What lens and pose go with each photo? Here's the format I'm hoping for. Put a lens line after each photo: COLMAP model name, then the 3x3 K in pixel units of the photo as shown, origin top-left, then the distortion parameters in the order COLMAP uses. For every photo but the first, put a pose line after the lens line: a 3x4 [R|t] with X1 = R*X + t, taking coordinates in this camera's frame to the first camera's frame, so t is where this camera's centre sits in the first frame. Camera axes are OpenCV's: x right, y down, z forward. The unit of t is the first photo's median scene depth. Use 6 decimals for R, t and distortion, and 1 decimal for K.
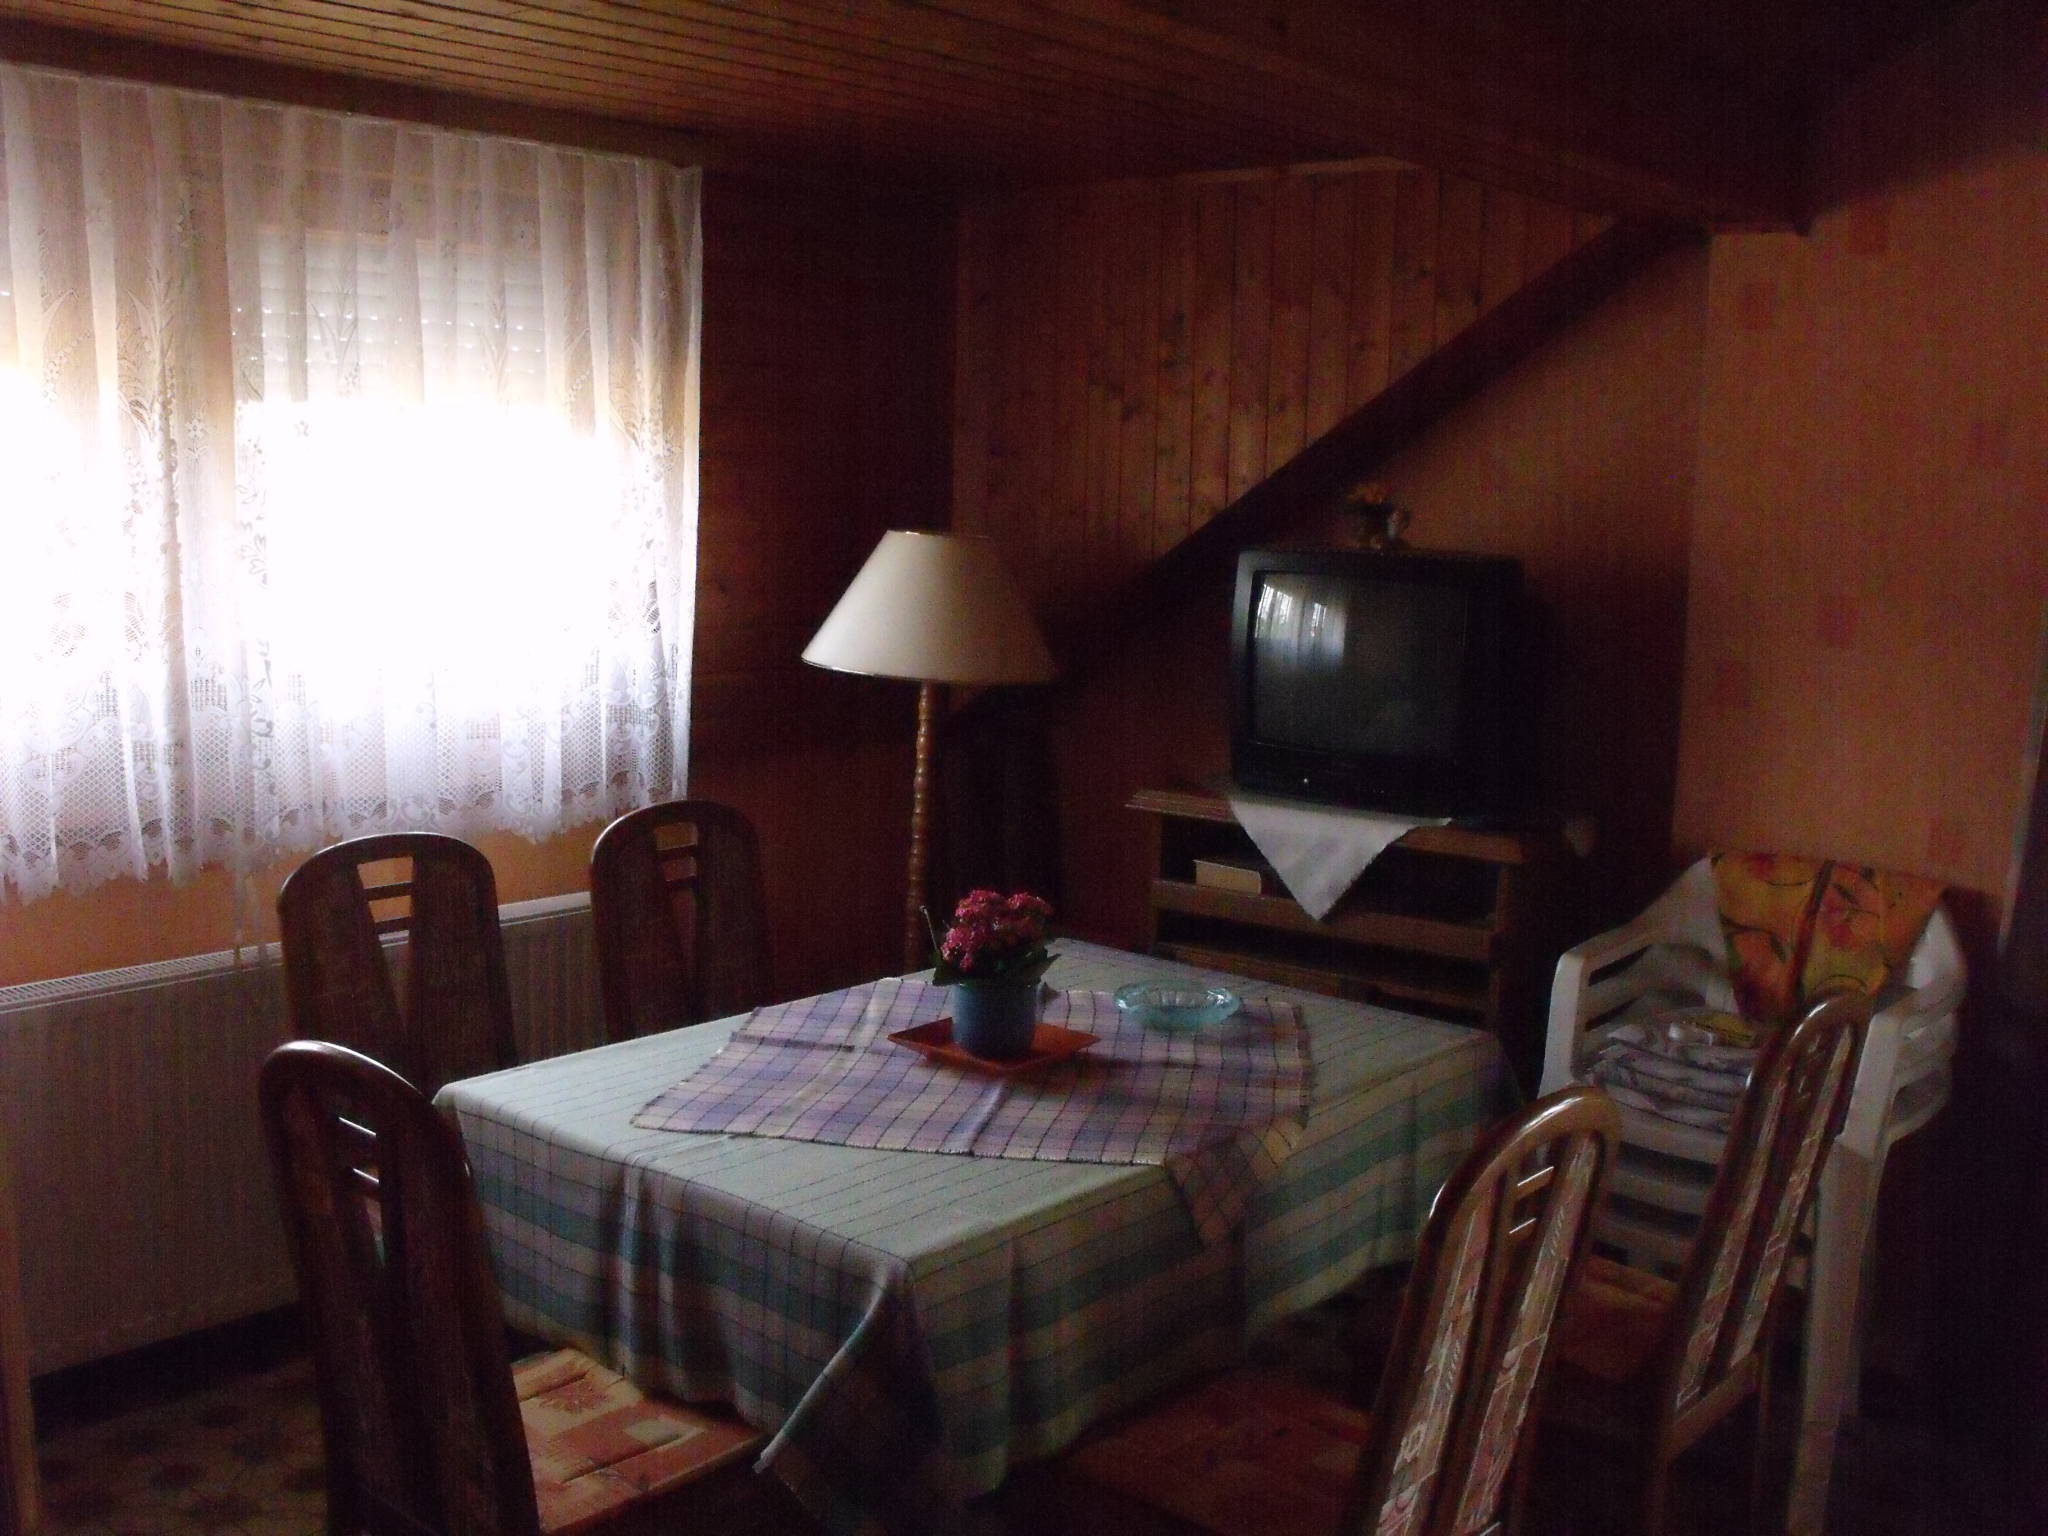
lens RADIAL K [[2045.8, 0, 1027.0], [0, 2045.8, 846.8], [0, 0, 1]] dist [-0.196969, 0.274953]
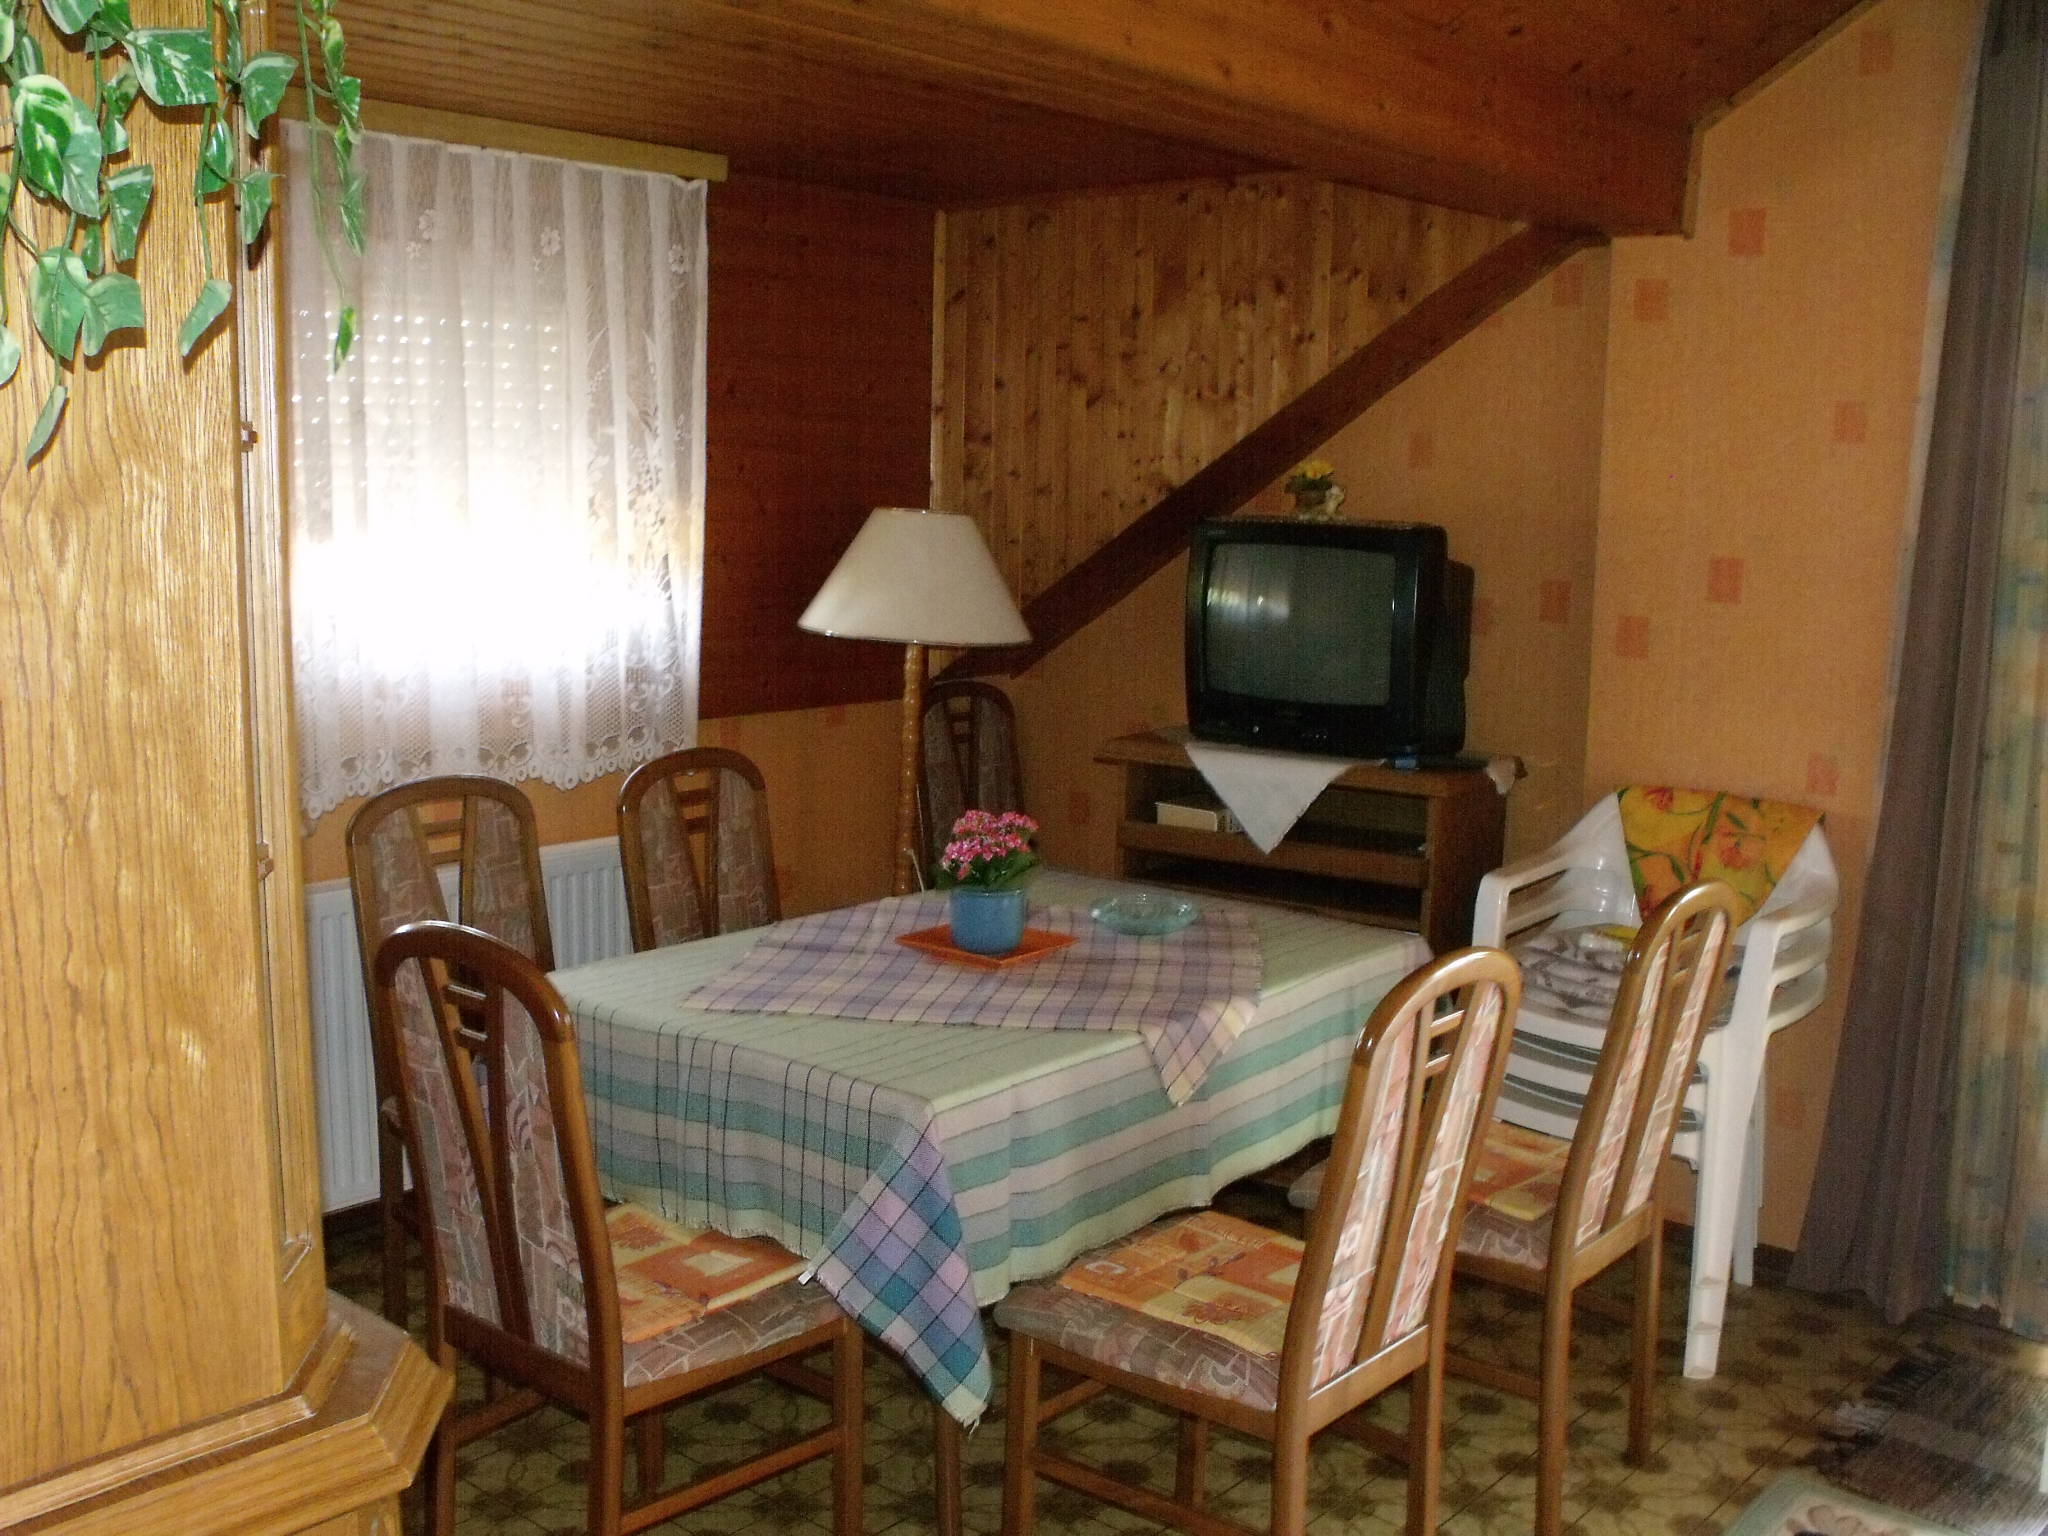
lens RADIAL K [[2045.8, 0, 1027.0], [0, 2045.8, 846.8], [0, 0, 1]] dist [-0.196969, 0.274953]
pose [[0.999664, -0.011069, 0.023426, -0.018658], [0.011046, 0.999938, 0.001121, 0.037718], [-0.023437, -0.000862, 0.999725, -0.142274]]
